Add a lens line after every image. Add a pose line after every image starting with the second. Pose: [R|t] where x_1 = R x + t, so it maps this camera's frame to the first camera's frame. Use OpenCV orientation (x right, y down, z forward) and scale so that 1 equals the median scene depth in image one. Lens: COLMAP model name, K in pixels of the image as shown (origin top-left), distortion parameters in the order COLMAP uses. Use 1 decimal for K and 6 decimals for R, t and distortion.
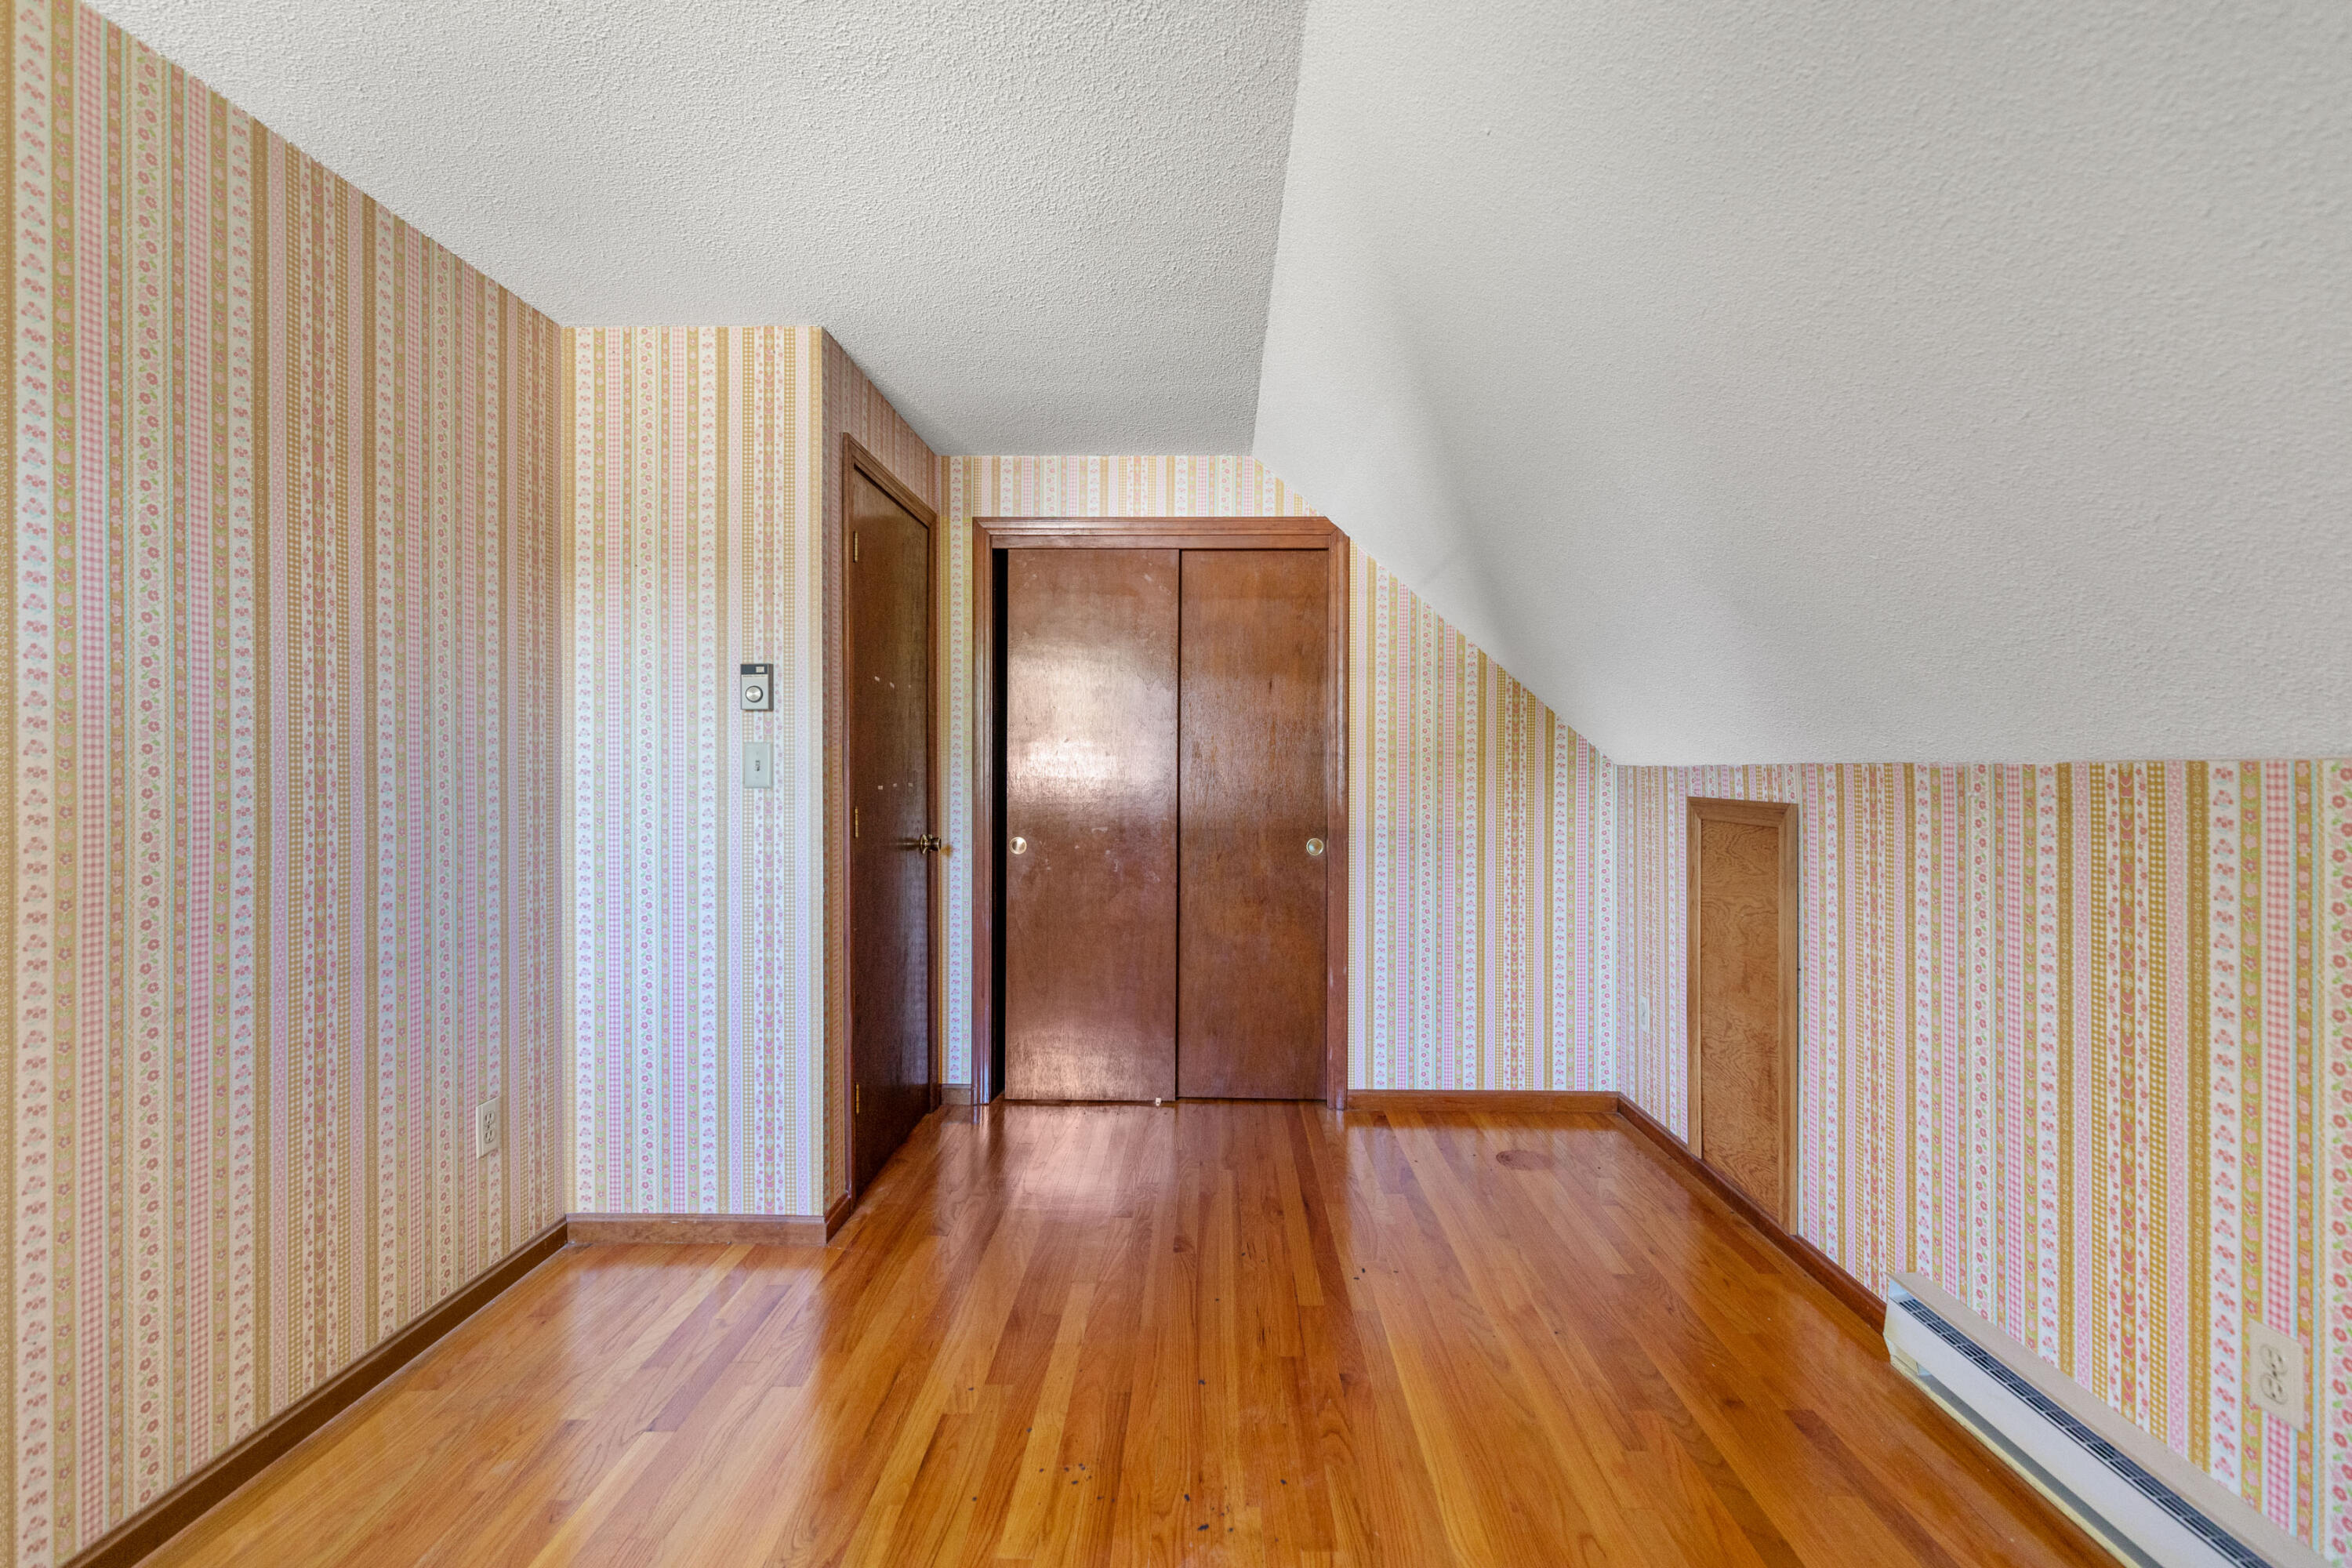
lens RADIAL K [[1074.9, 0, 1174.9], [0, 1074.9, 769.2], [0, 0, 1]] dist [-0.004076, 0.003302]
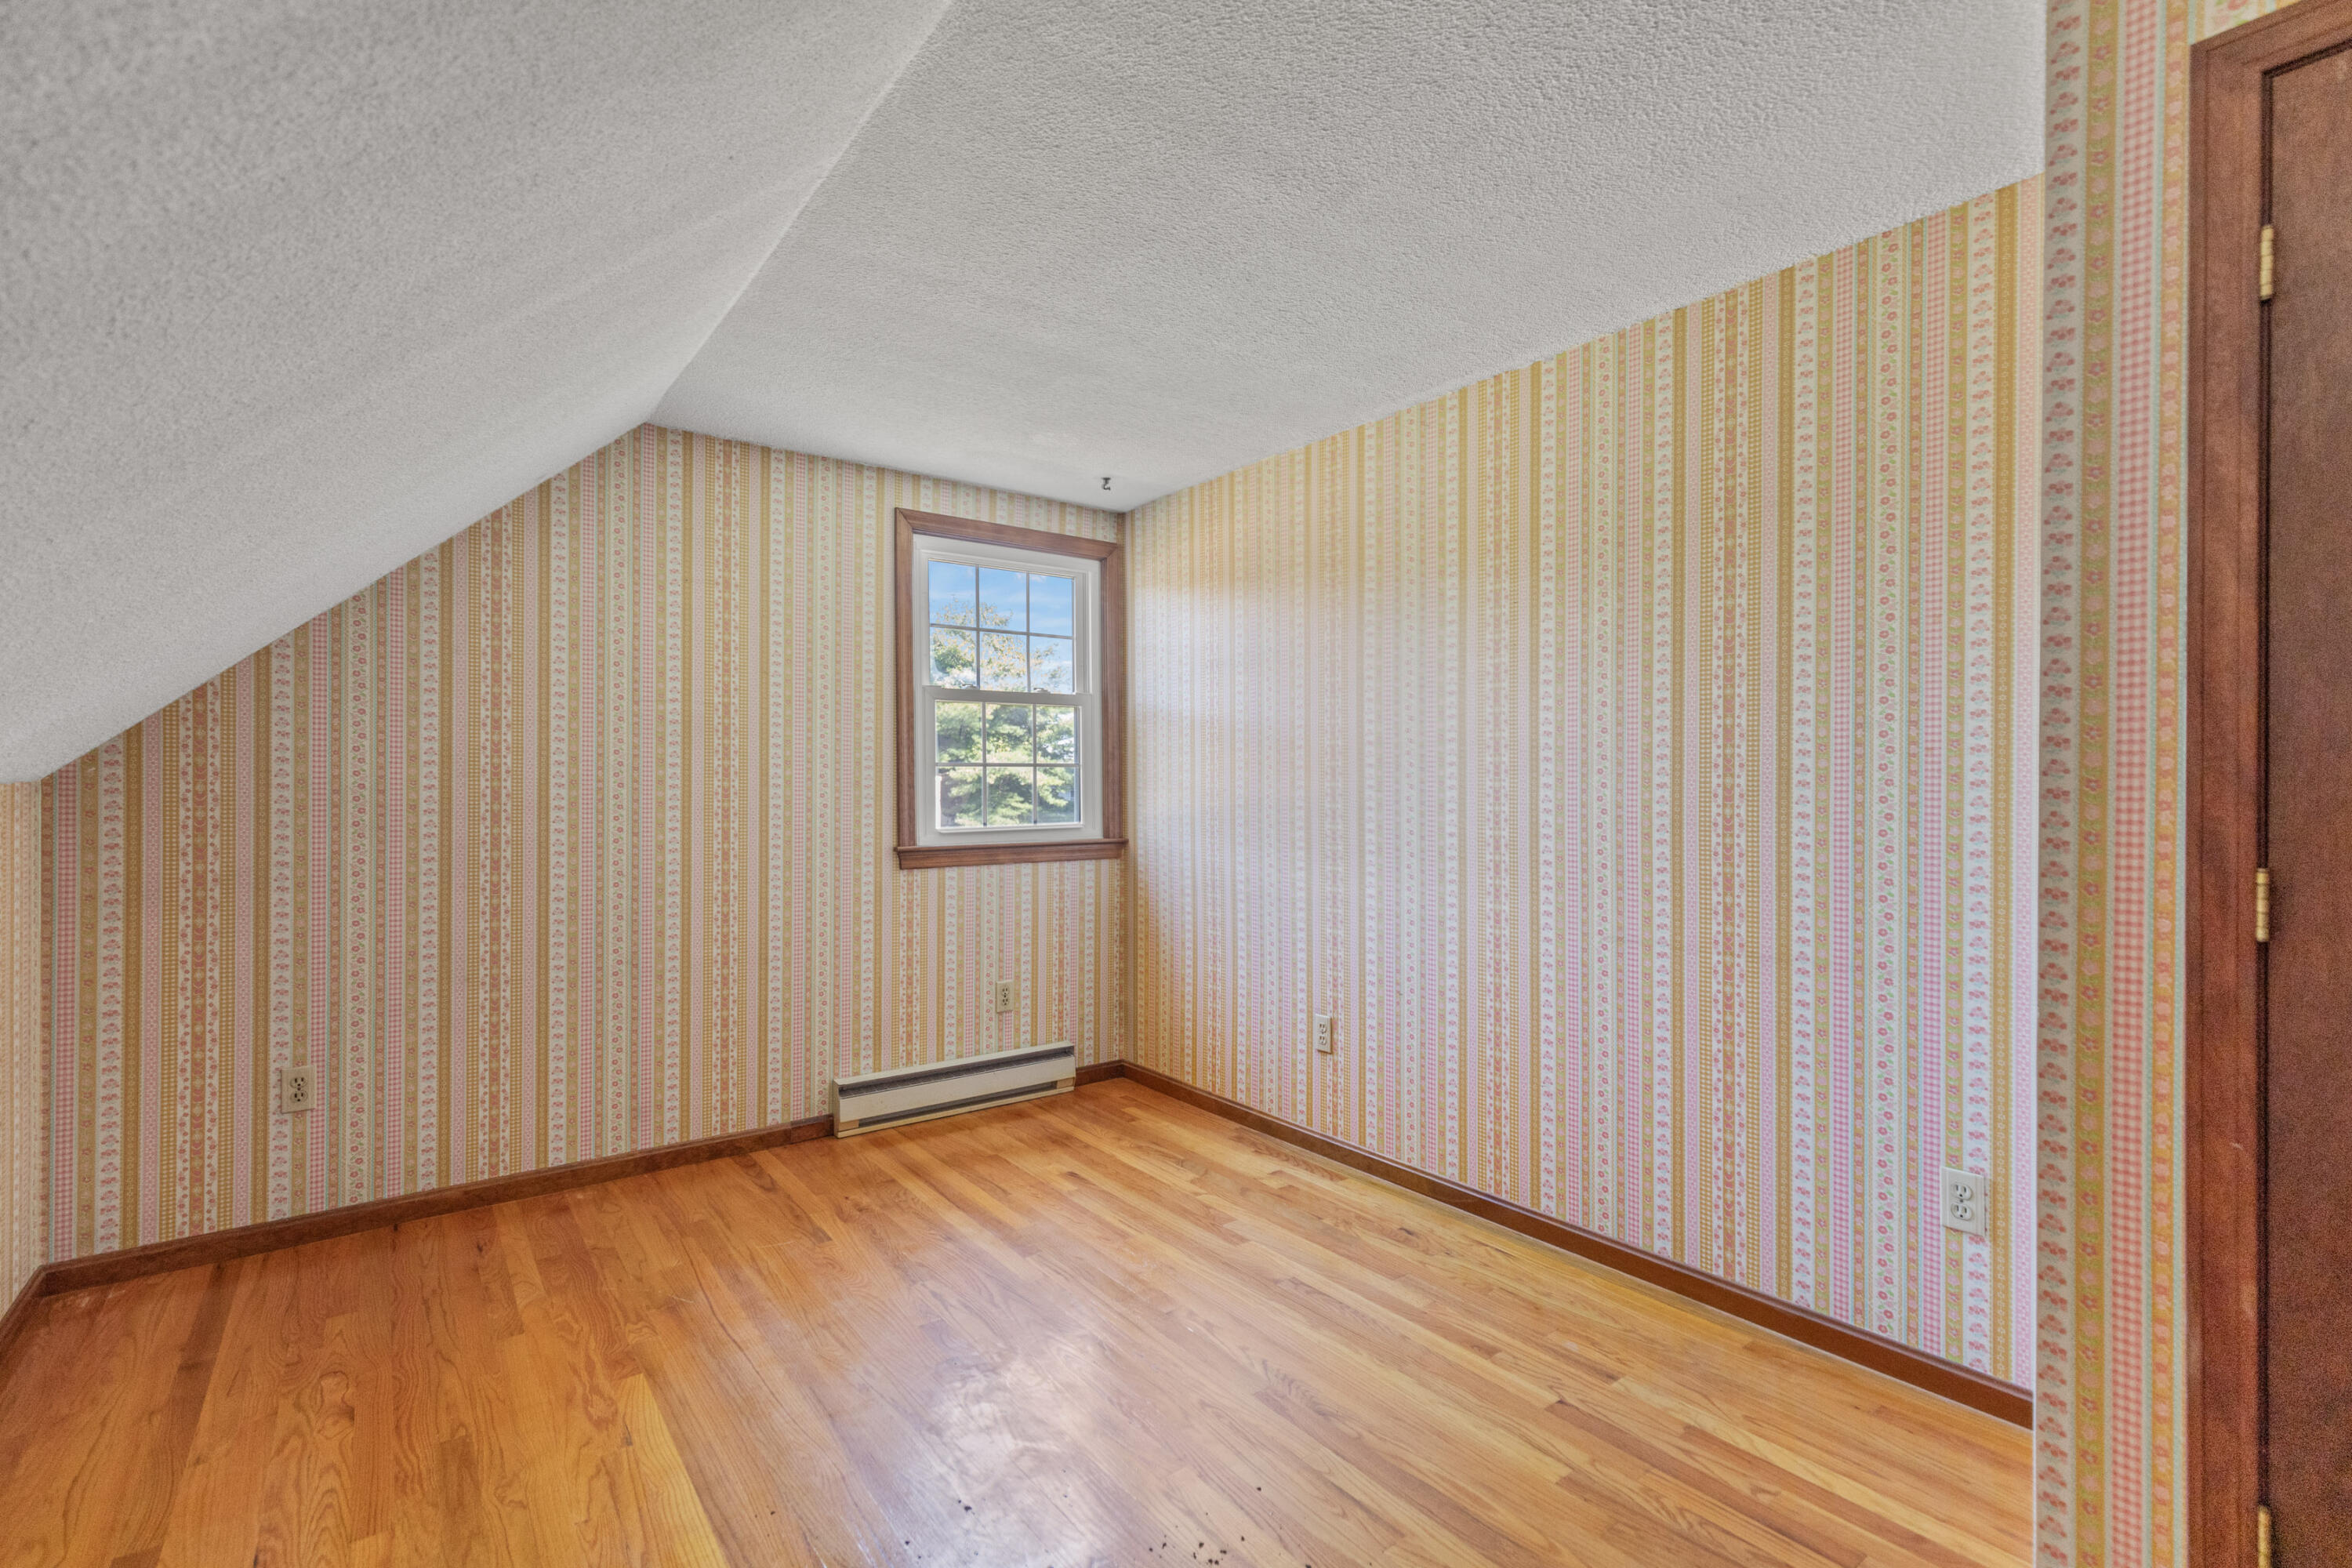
lens RADIAL K [[1074.9, 0, 1173.2], [0, 1074.9, 787.4], [0, 0, 1]] dist [-0.004076, 0.003302]
pose [[-0.786632, 0.002707, -0.617416, 0.499366], [0.002270, 0.999996, 0.001491, 0.001511], [0.617418, -0.000229, -0.786635, 1.679836]]
